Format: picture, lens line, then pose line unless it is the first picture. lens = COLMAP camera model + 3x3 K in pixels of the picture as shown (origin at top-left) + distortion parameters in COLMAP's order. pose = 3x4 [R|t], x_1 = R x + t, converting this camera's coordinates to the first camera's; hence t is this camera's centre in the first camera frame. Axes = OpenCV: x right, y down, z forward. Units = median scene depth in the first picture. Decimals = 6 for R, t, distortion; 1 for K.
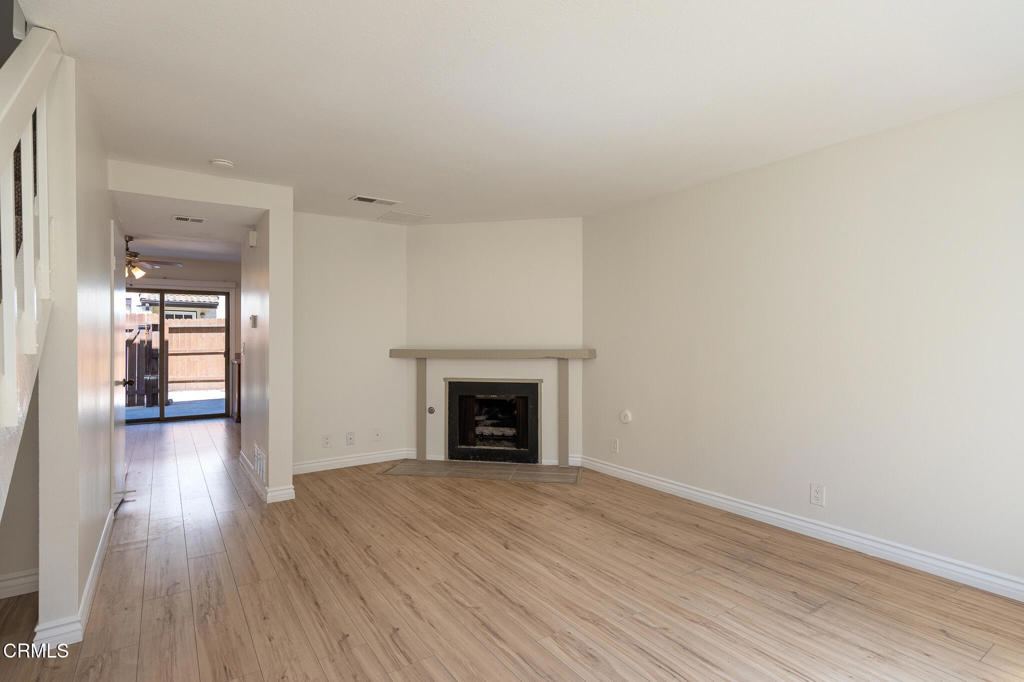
lens RADIAL K [[501.0, 0, 512.0], [0, 501.0, 341.0], [0, 0, 1]] dist [-0.001373, 0.000605]
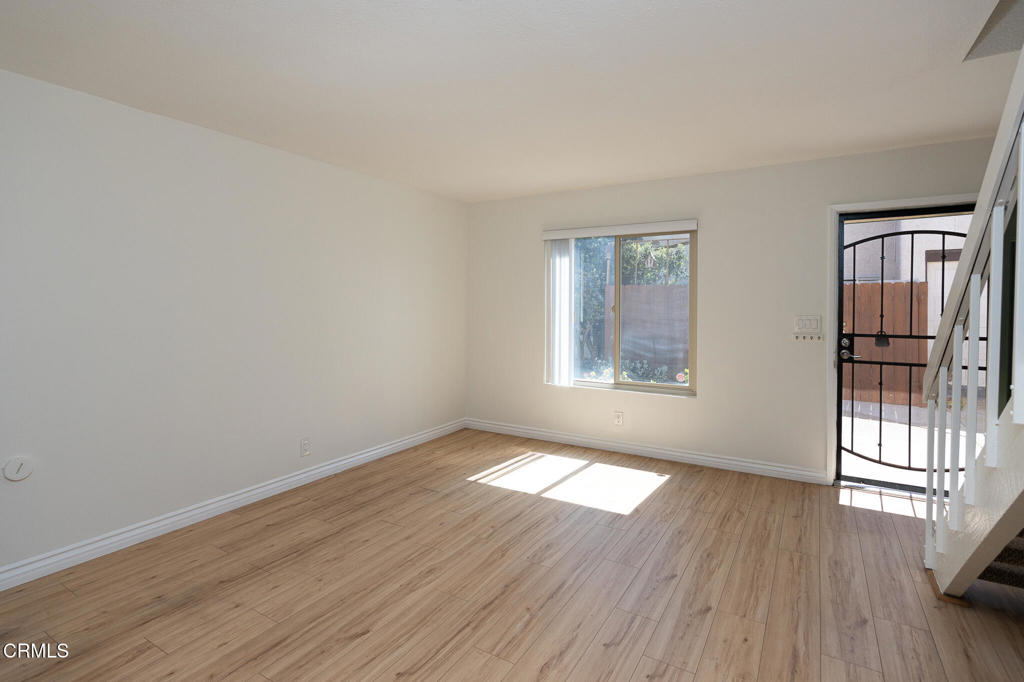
lens RADIAL K [[506.7, 0, 508.4], [0, 506.7, 308.7], [0, 0, 1]] dist [0.000996, 0.000838]
pose [[-0.406786, -0.007064, 0.913496, -0.848039], [0.003909, 0.999947, 0.009474, -0.037087], [-0.913515, 0.007425, -0.406737, 1.306966]]
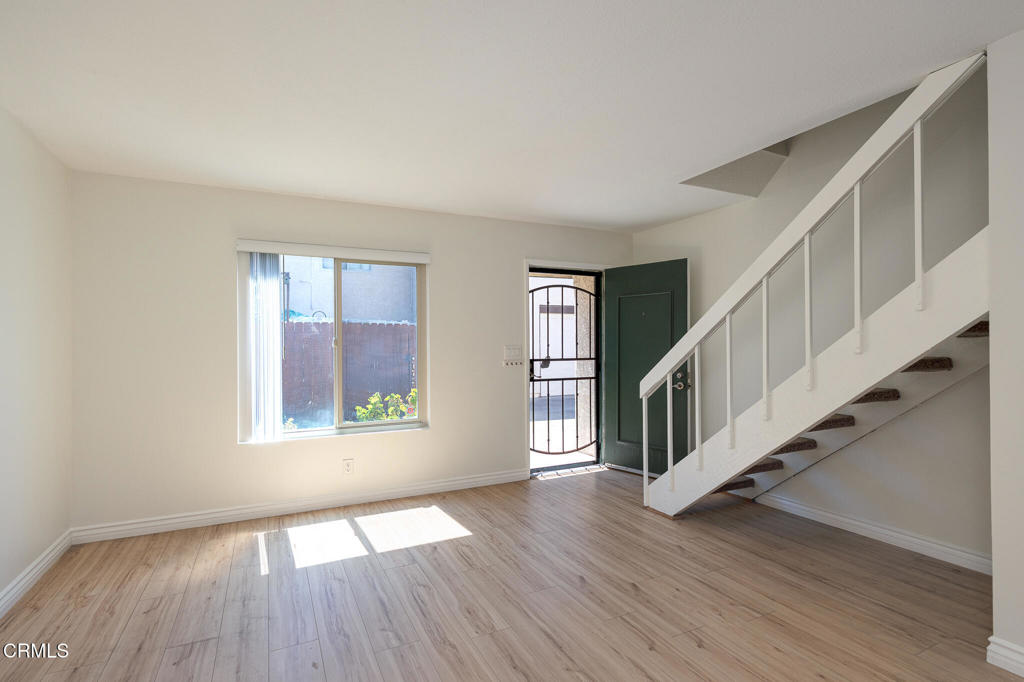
lens RADIAL K [[501.0, 0, 512.0], [0, 501.0, 341.0], [0, 0, 1]] dist [-0.001373, 0.000605]
pose [[-0.990148, 0.010454, 0.139637, -0.090734], [0.010189, 0.999945, -0.002608, -0.011320], [-0.139656, -0.001159, -0.990199, 1.697329]]
